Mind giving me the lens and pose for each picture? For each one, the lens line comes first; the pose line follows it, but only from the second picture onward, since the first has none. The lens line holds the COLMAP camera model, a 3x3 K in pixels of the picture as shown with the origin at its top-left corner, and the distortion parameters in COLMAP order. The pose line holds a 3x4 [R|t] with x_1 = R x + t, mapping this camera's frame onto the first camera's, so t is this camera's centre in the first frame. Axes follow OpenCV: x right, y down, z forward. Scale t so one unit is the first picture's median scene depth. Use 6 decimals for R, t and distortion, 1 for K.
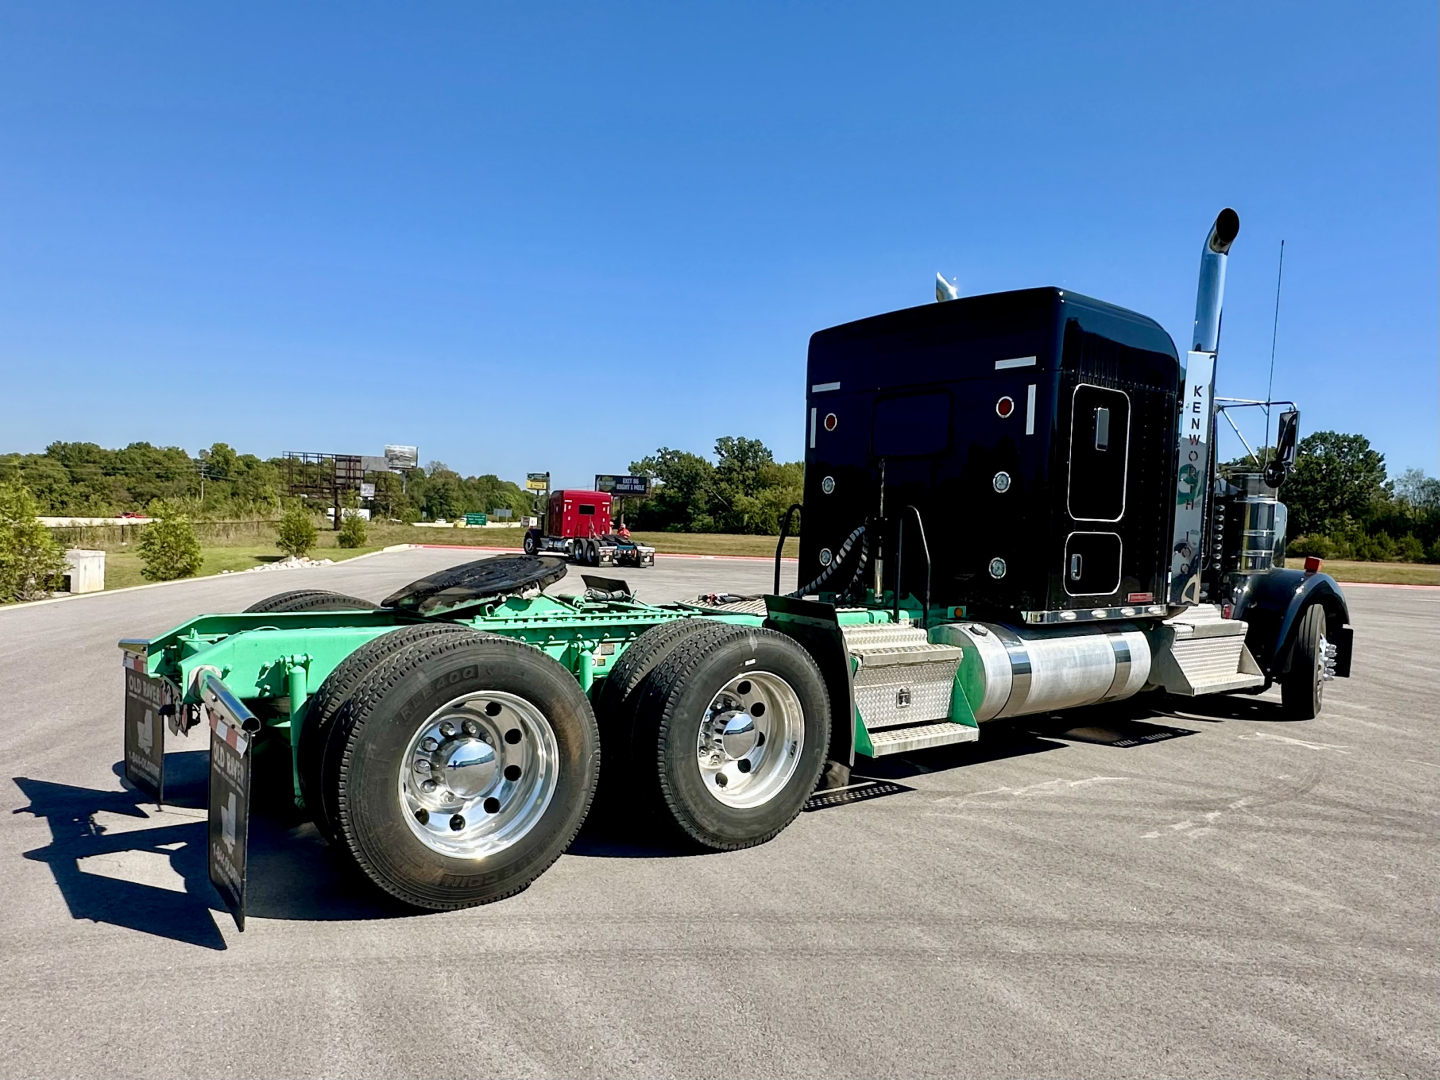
lens RADIAL K [[984.4, 0, 713.2], [0, 984.4, 539.4], [0, 0, 1]] dist [-0.000430, 0.000523]
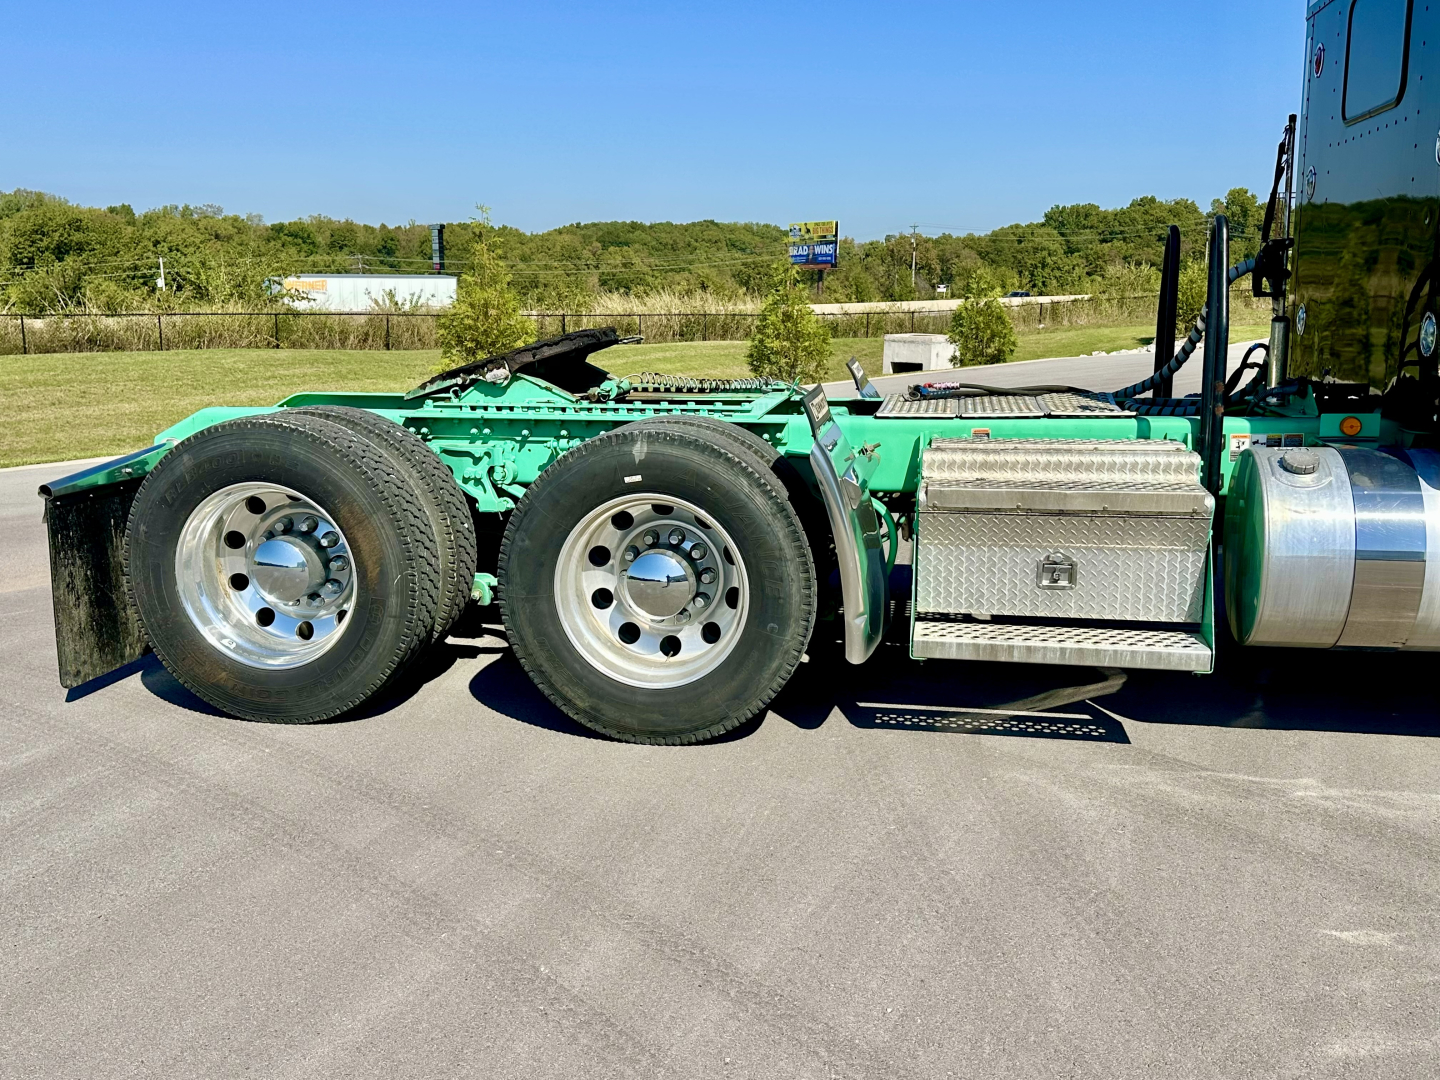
lens RADIAL K [[1287.8, 0, 720.0], [0, 1287.8, 540.0], [0, 0, 1]] dist [0.165746, -0.383622]
pose [[0.656217, 0.103198, -0.747482, 0.587092], [0.024428, 0.987179, 0.157736, 0.022017], [0.754177, -0.121768, 0.645283, 0.370254]]
